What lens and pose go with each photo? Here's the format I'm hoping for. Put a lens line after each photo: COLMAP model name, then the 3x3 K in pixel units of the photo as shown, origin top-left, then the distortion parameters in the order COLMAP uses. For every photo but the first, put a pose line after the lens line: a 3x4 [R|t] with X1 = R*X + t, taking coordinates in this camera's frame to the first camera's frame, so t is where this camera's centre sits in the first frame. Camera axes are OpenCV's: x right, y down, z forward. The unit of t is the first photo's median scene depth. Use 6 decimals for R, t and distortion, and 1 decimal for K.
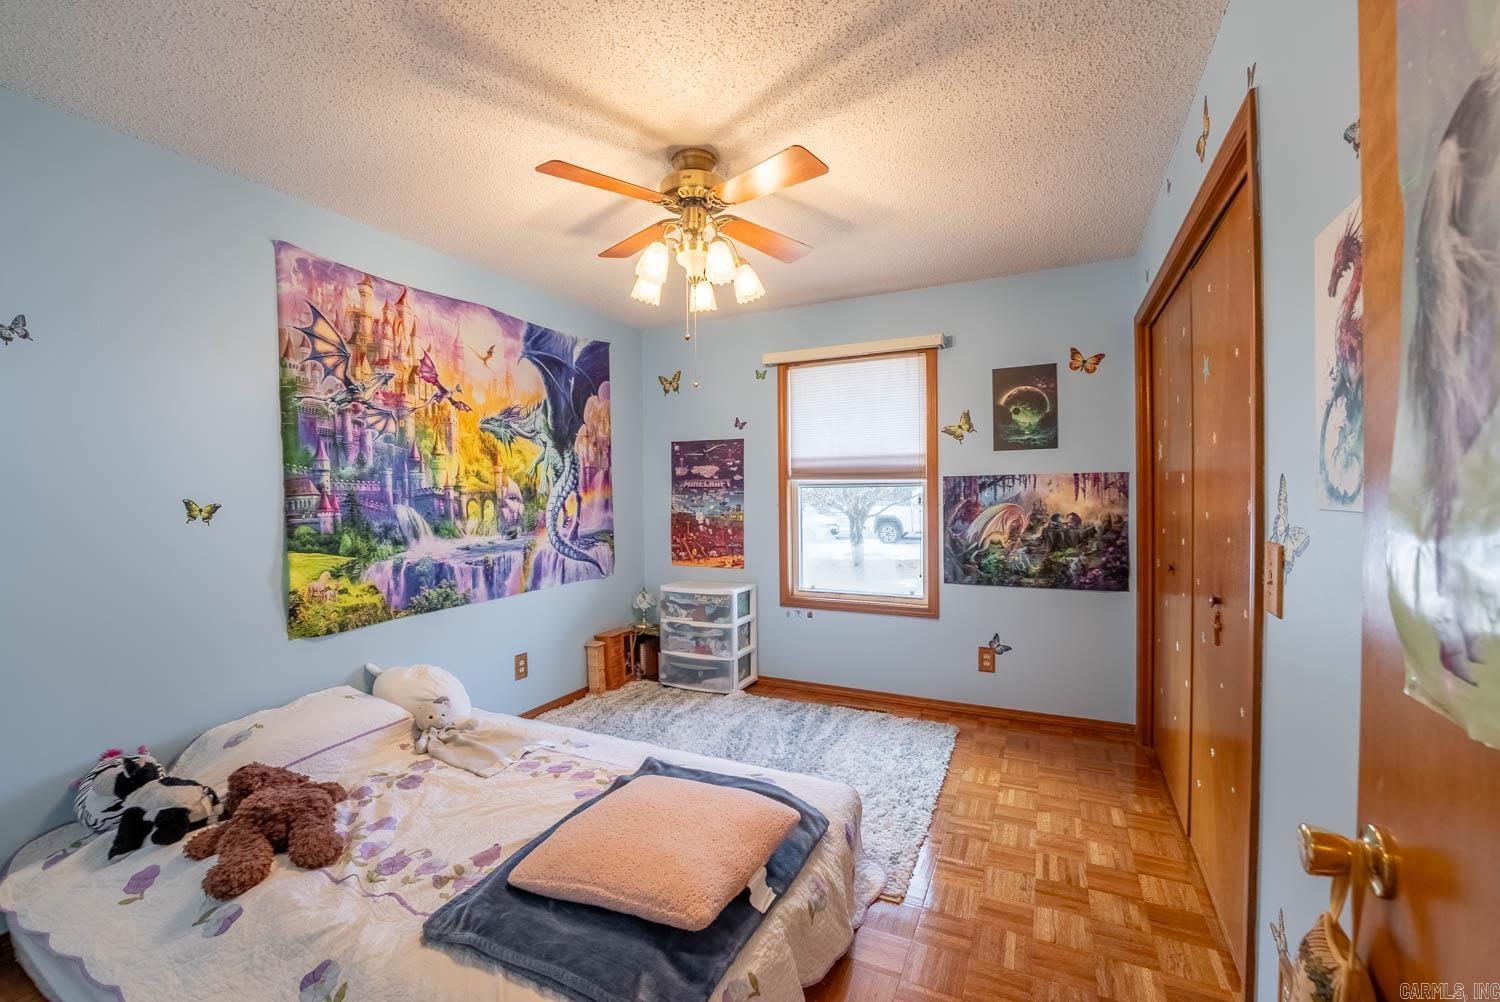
lens RADIAL K [[616.4, 0, 747.0], [0, 616.4, 501.2], [0, 0, 1]] dist [-0.028508, 0.003035]
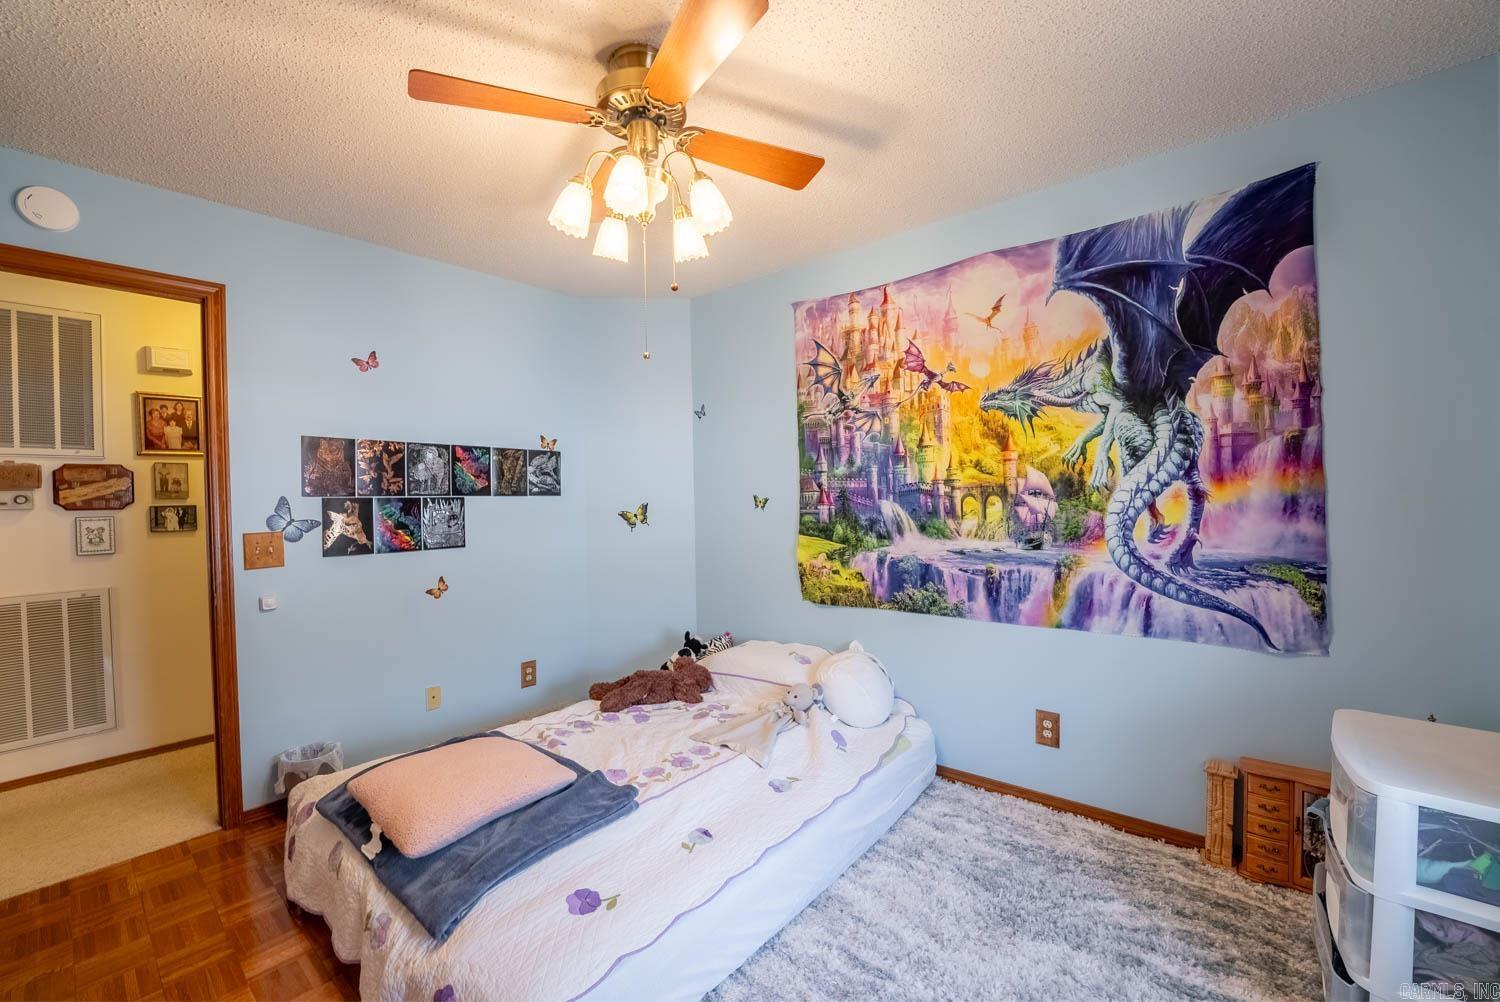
lens RADIAL K [[616.4, 0, 745.4], [0, 616.4, 499.8], [0, 0, 1]] dist [-0.028508, 0.003035]
pose [[-0.250568, 0.025934, -0.967751, 0.447654], [0.008614, 0.999661, 0.024559, -0.019957], [0.968061, -0.002182, -0.250707, 0.932665]]
